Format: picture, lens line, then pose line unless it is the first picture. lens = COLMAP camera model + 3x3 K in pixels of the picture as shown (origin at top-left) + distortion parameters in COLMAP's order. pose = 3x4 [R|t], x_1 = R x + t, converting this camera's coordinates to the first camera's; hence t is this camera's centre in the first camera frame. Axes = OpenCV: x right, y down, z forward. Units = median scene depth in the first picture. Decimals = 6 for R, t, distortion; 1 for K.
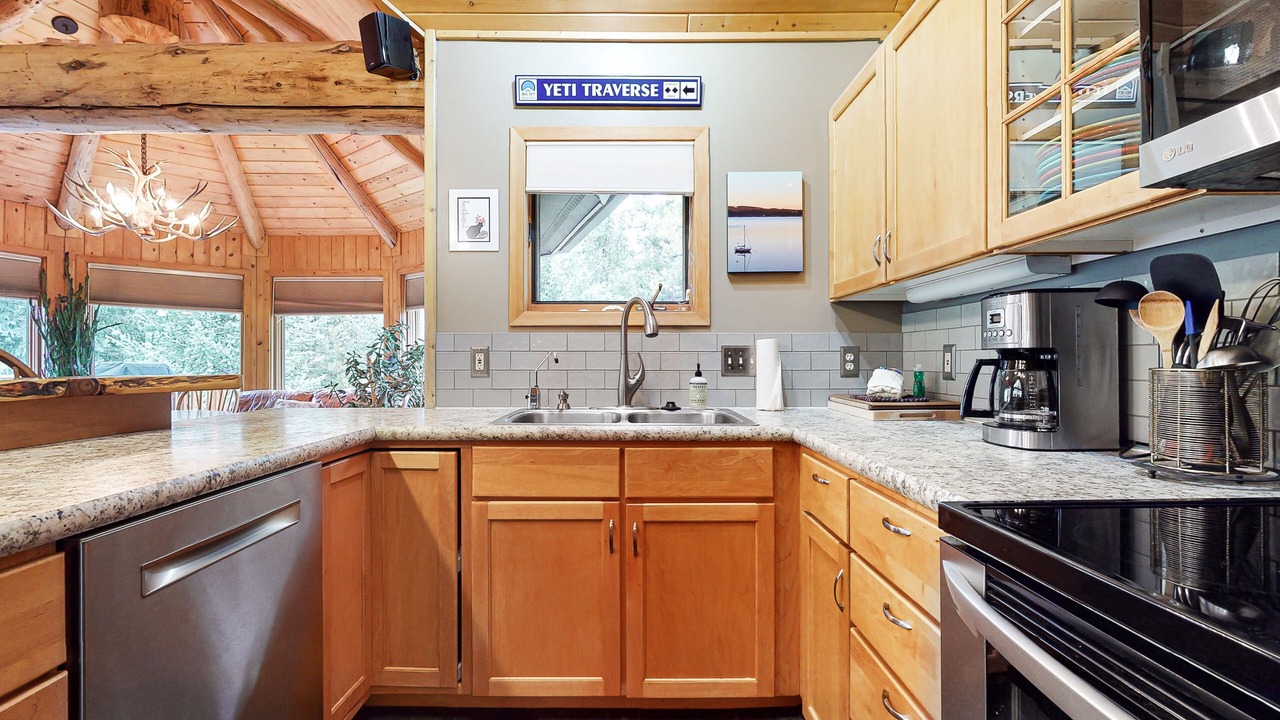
lens RADIAL K [[562.6, 0, 641.0], [0, 562.6, 356.3], [0, 0, 1]] dist [0.001524, 0.000163]
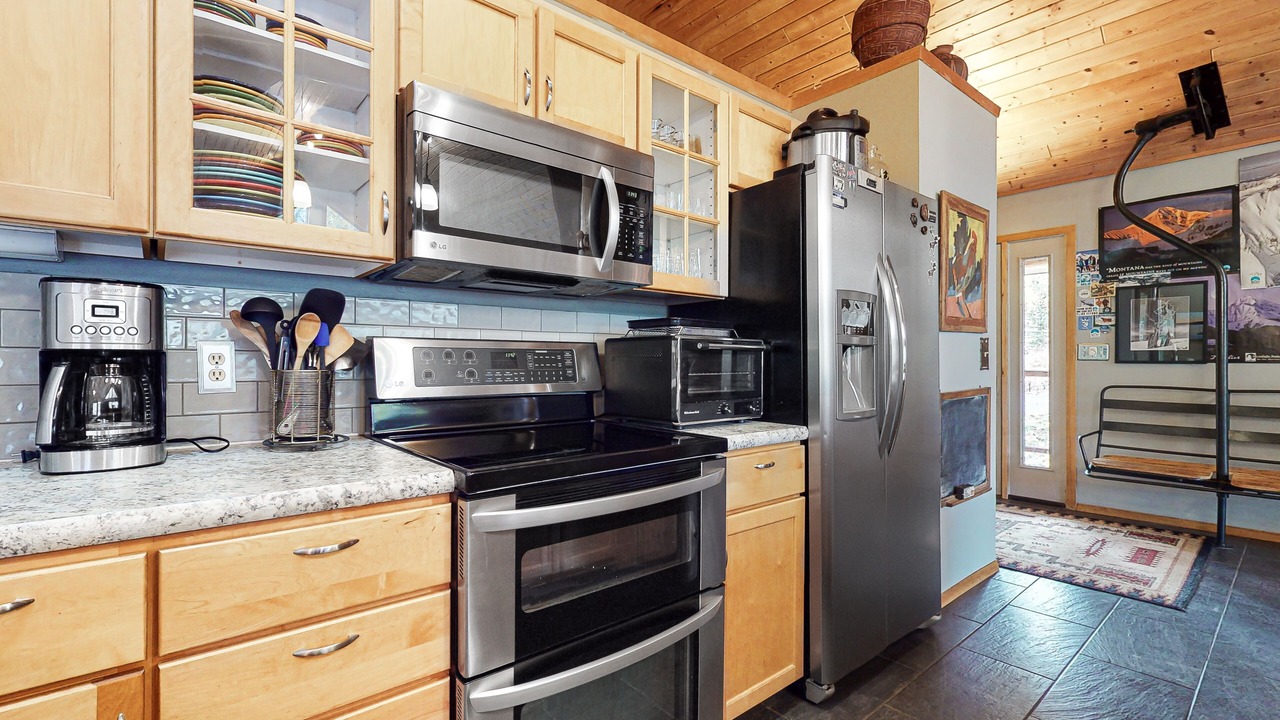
lens RADIAL K [[562.6, 0, 639.0], [0, 562.6, 365.5], [0, 0, 1]] dist [0.001524, 0.000163]
pose [[-0.652084, 0.000278, 0.758146, -0.330541], [-0.004244, 0.999983, -0.004017, 0.006679], [-0.758135, -0.005836, -0.652072, 0.683385]]
